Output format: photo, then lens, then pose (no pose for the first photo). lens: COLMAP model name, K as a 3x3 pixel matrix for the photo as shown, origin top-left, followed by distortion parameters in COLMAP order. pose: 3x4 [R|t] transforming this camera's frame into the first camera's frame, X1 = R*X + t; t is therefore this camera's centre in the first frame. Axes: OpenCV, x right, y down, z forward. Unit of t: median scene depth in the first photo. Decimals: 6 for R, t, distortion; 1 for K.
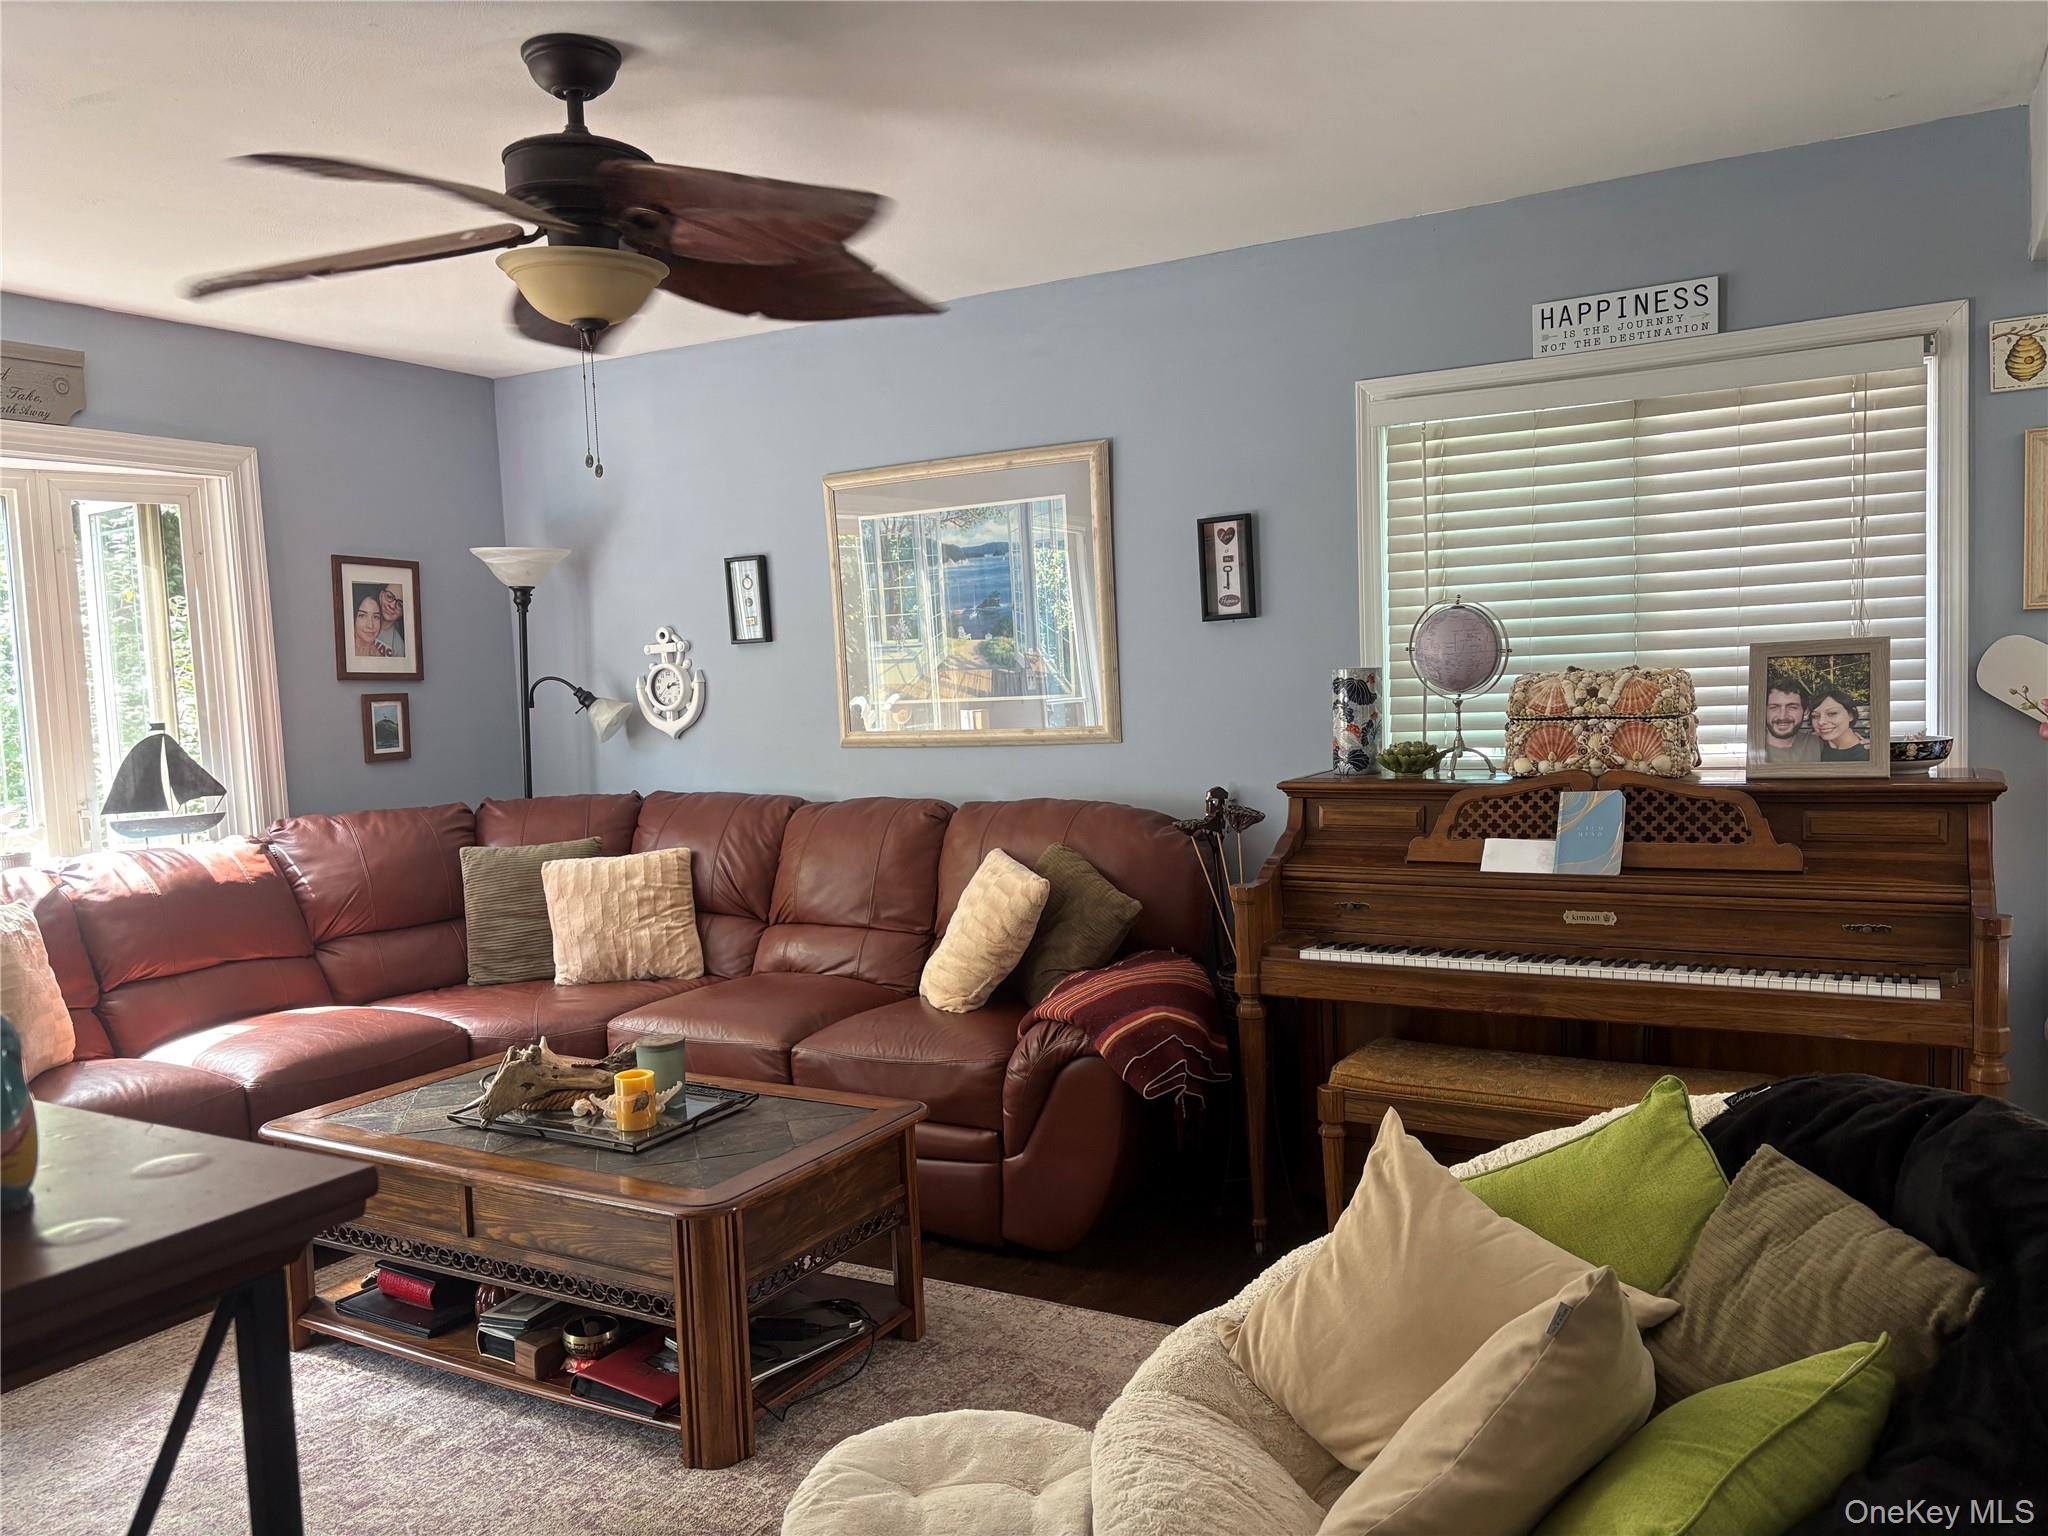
lens RADIAL K [[1527.3, 0, 1024.8], [0, 1527.3, 774.0], [0, 0, 1]] dist [0.045529, -0.050928]
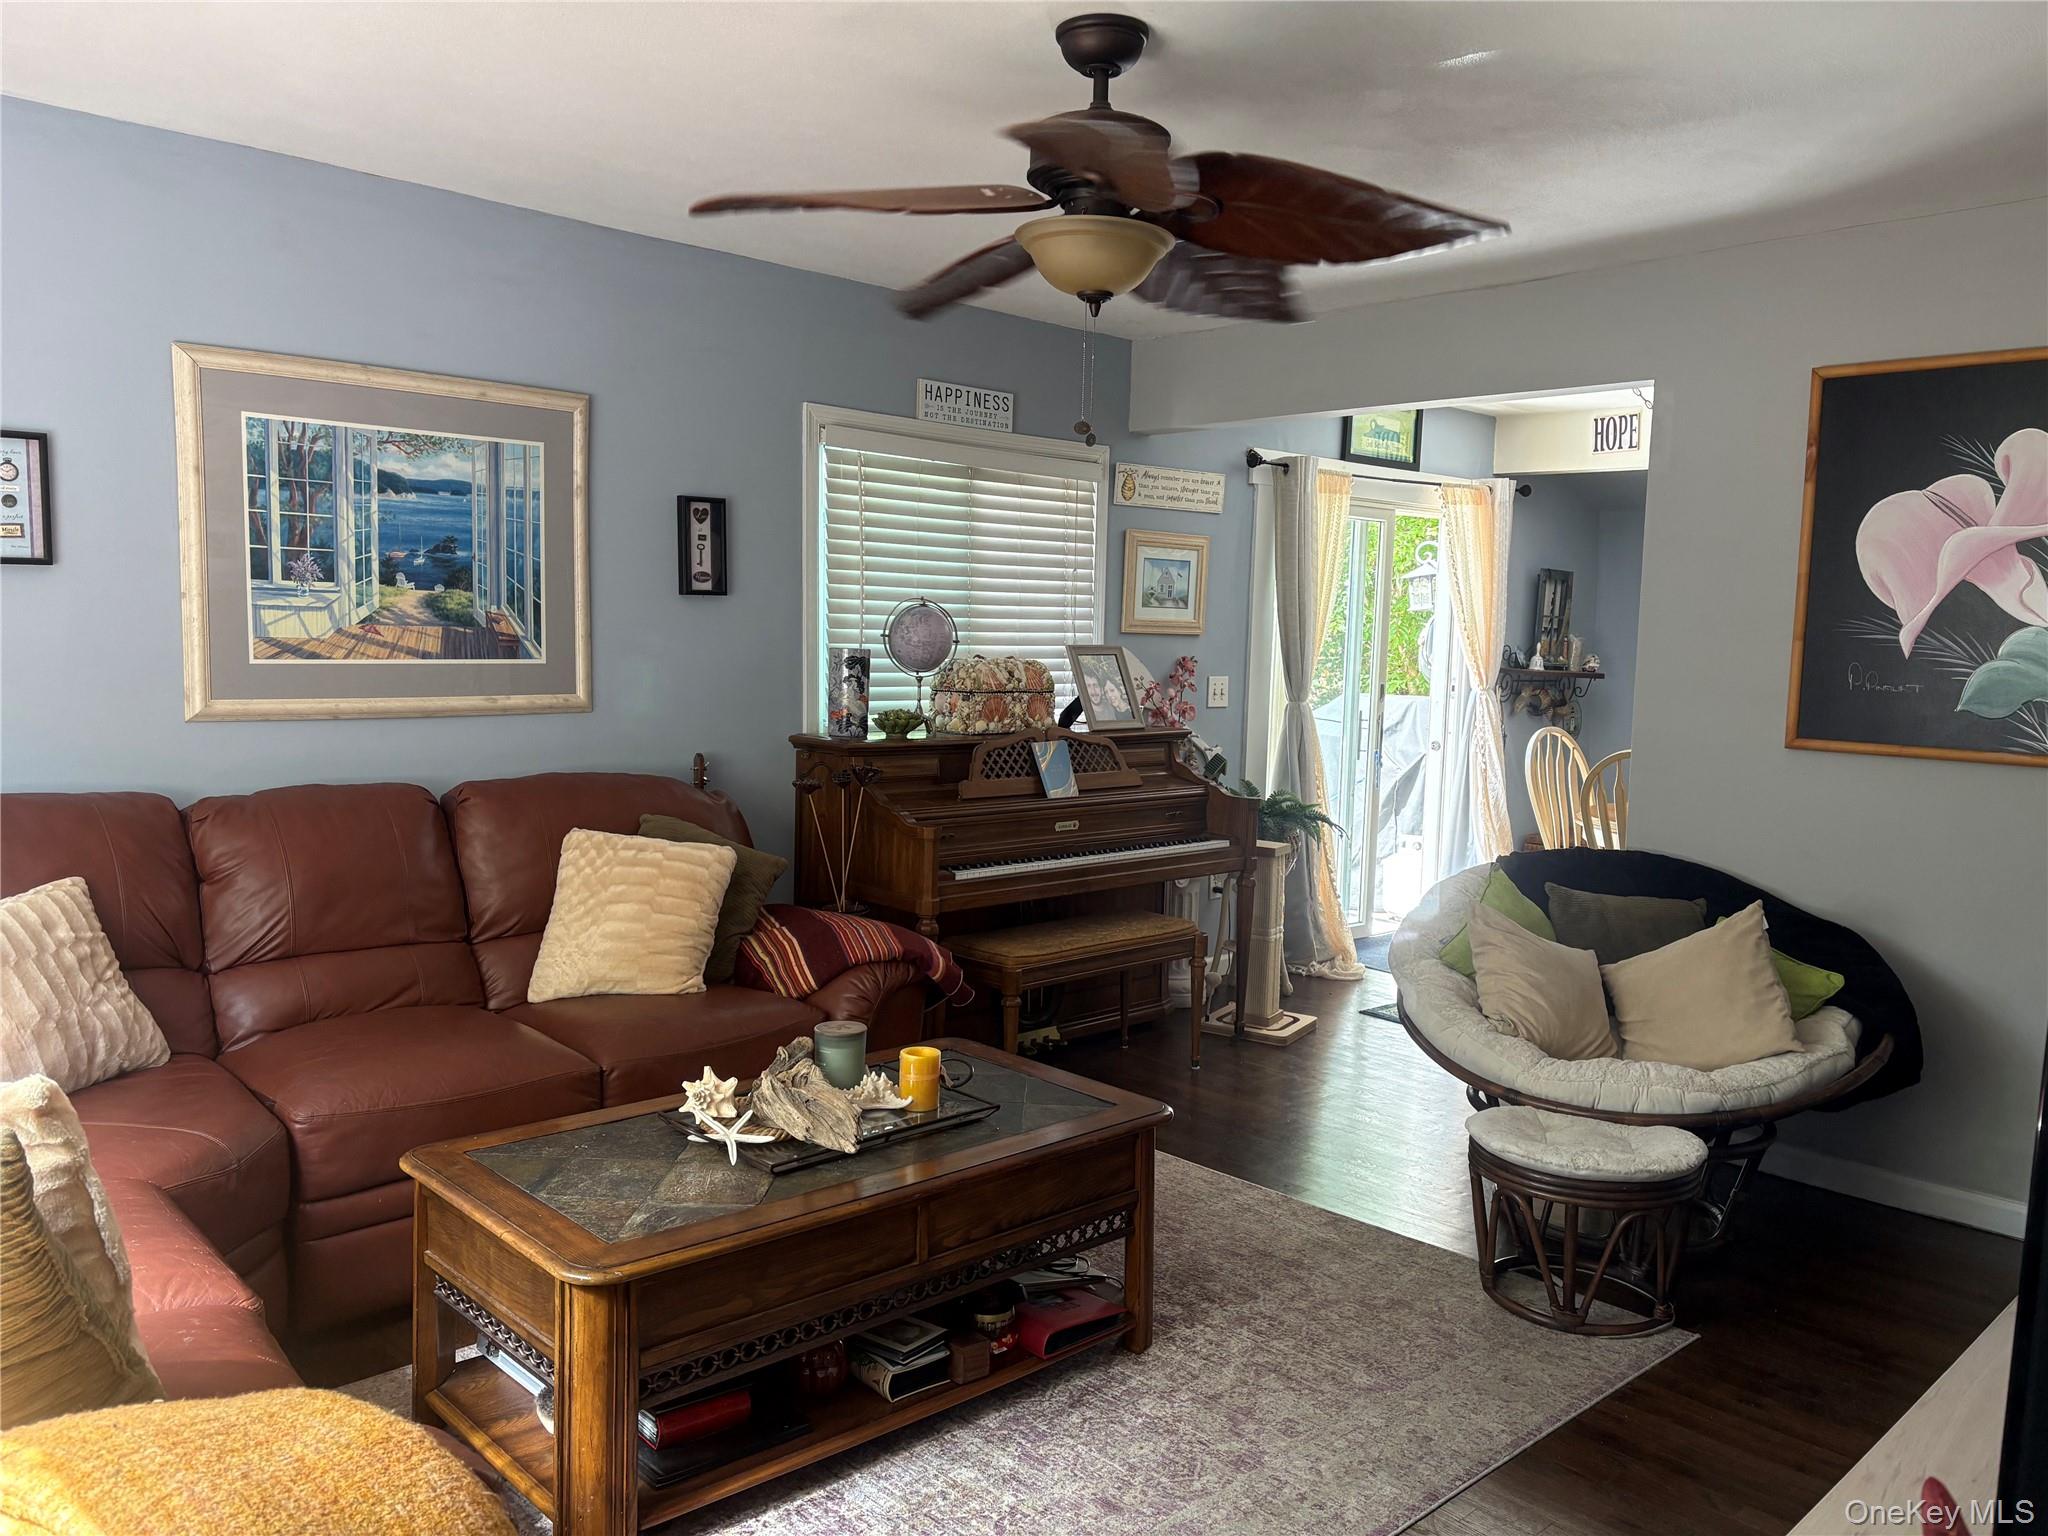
lens RADIAL K [[1527.3, 0, 1024.8], [0, 1527.3, 774.0], [0, 0, 1]] dist [0.045529, -0.050928]
pose [[0.292725, -0.042626, 0.955246, -0.775317], [0.027595, 0.998966, 0.036121, -0.008231], [-0.955798, 0.015786, 0.293599, 0.447403]]
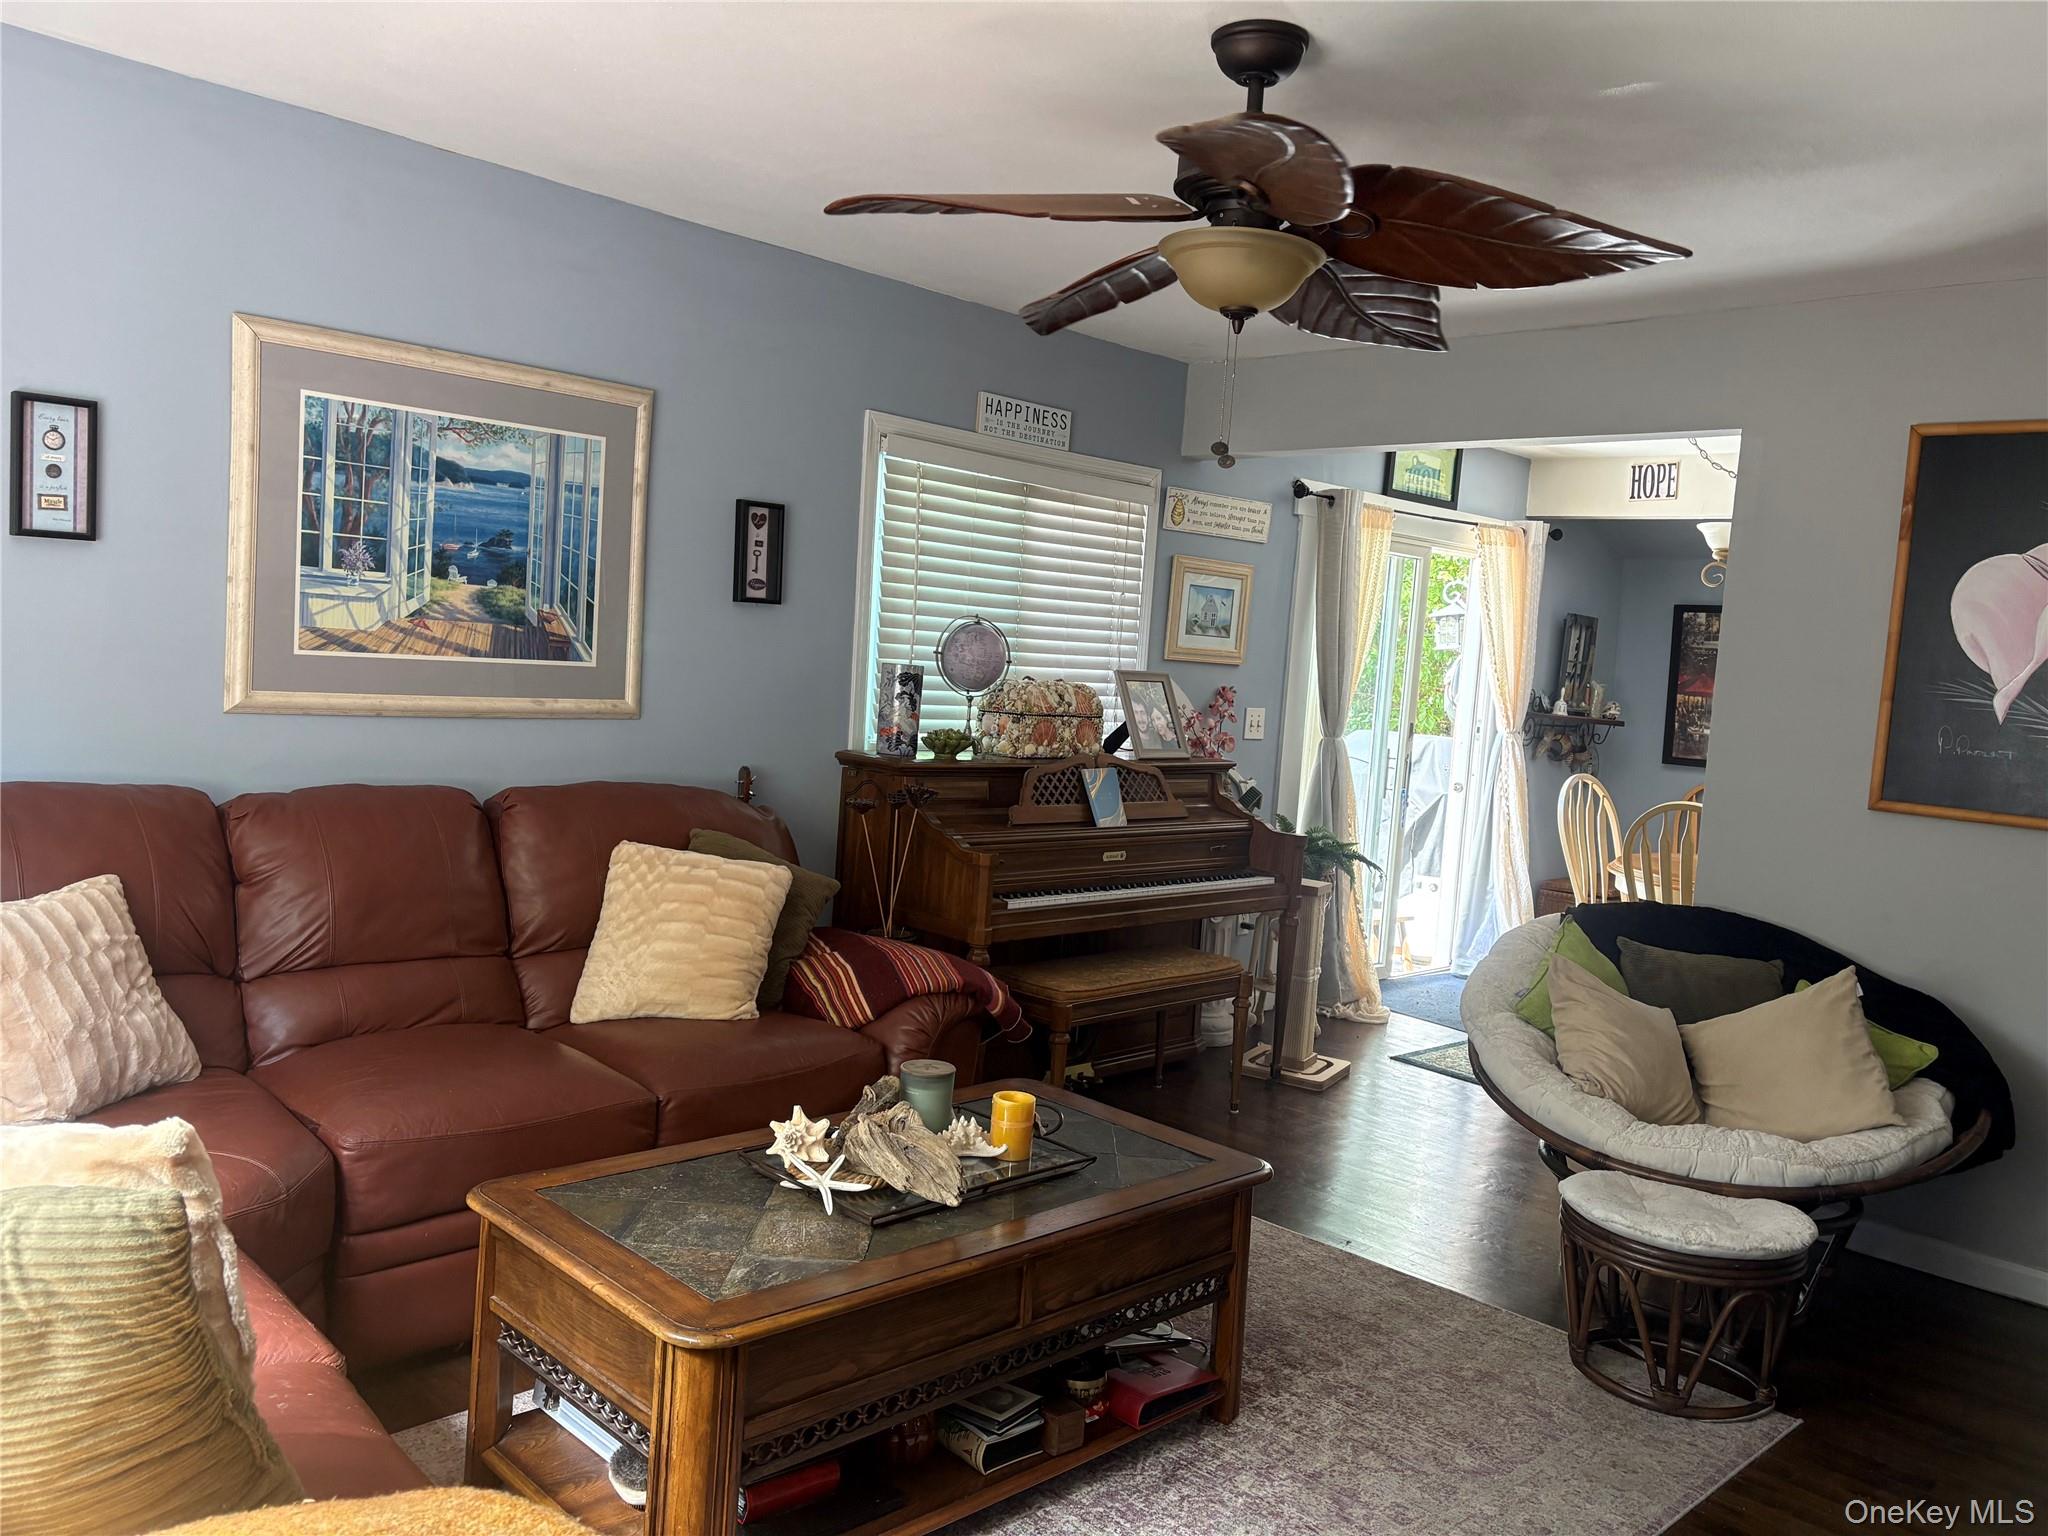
lens RADIAL K [[1528.1, 0, 1033.1], [0, 1528.1, 764.1], [0, 0, 1]] dist [0.045178, -0.047592]
pose [[0.264193, -0.012578, 0.964388, -0.762283], [-0.015578, 0.999729, 0.017306, -0.012459], [-0.964344, -0.019595, 0.263926, 0.515556]]
